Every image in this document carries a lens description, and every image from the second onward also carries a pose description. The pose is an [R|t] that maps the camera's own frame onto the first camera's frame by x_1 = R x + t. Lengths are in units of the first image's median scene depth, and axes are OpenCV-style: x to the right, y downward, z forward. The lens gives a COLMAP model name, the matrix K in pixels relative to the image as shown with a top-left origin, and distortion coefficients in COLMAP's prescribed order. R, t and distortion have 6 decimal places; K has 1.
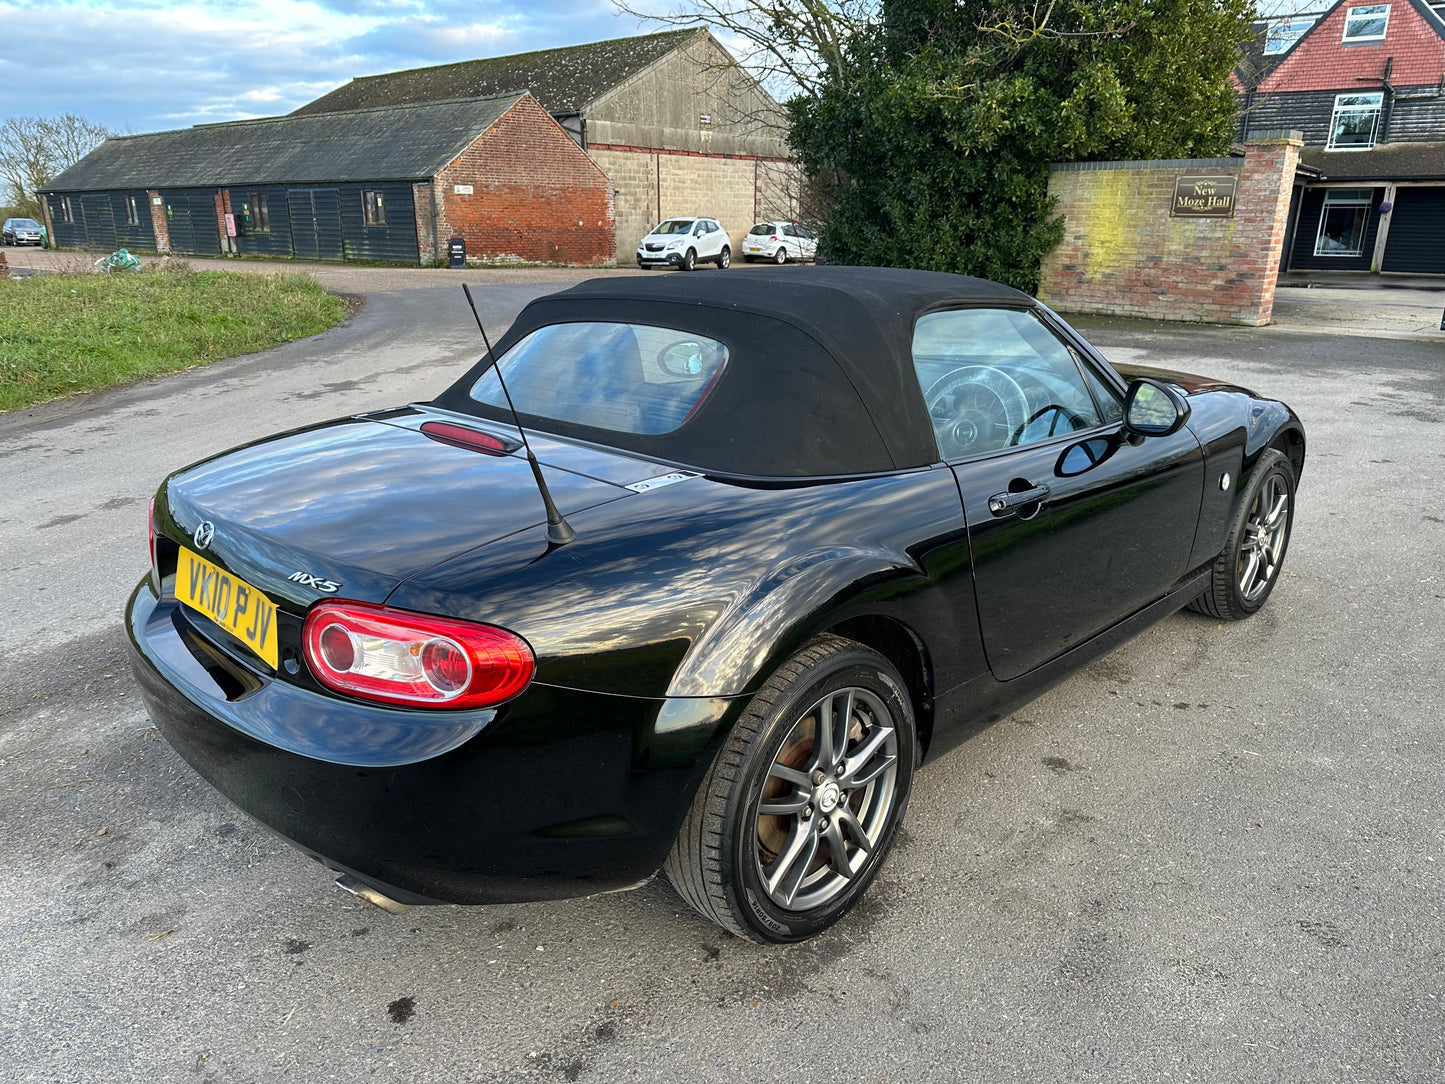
lens RADIAL K [[1014.2, 0, 721.4], [0, 1014.2, 555.3], [0, 0, 1]] dist [0.038306, -0.048789]
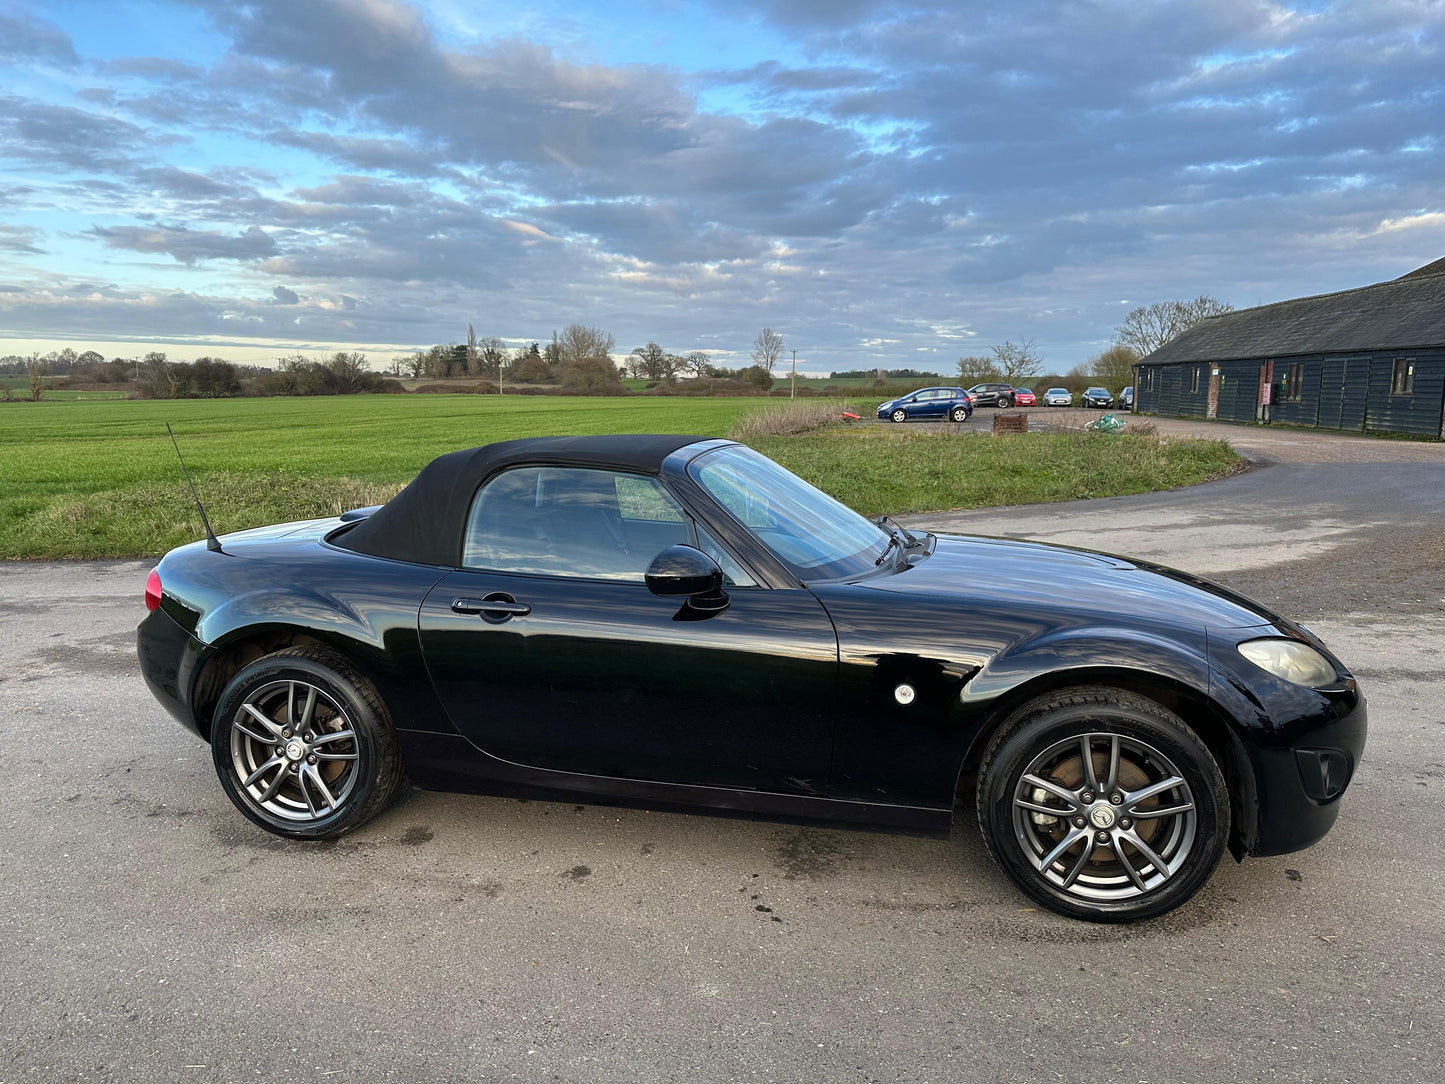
lens RADIAL K [[1014.2, 0, 712.6], [0, 1014.2, 551.6], [0, 0, 1]] dist [0.038306, -0.048789]
pose [[0.527898, 0.132570, -0.838898, 0.159432], [-0.263178, 0.964657, -0.013168, -0.019277], [0.807503, 0.227731, 0.544130, 0.053900]]
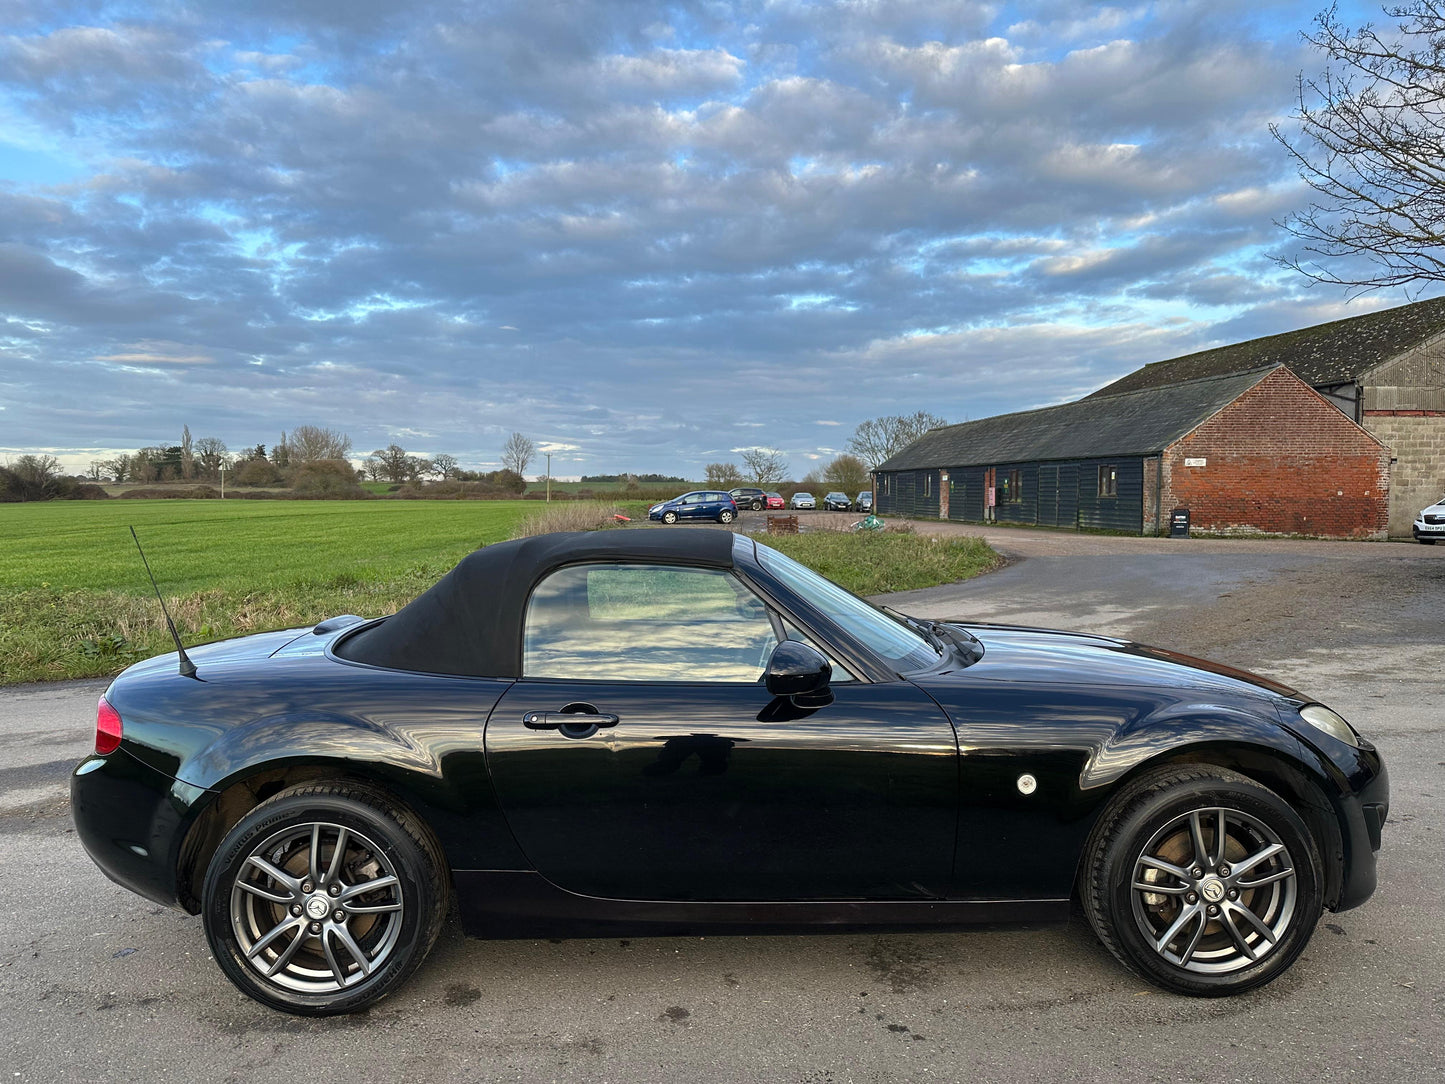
lens RADIAL K [[1014.2, 0, 721.0], [0, 1014.2, 544.5], [0, 0, 1]] dist [0.038306, -0.048789]
pose [[0.723695, 0.031990, -0.689378, 0.128018], [-0.211786, 0.961019, -0.177734, -0.008497], [0.656819, 0.274626, 0.702260, 0.025040]]
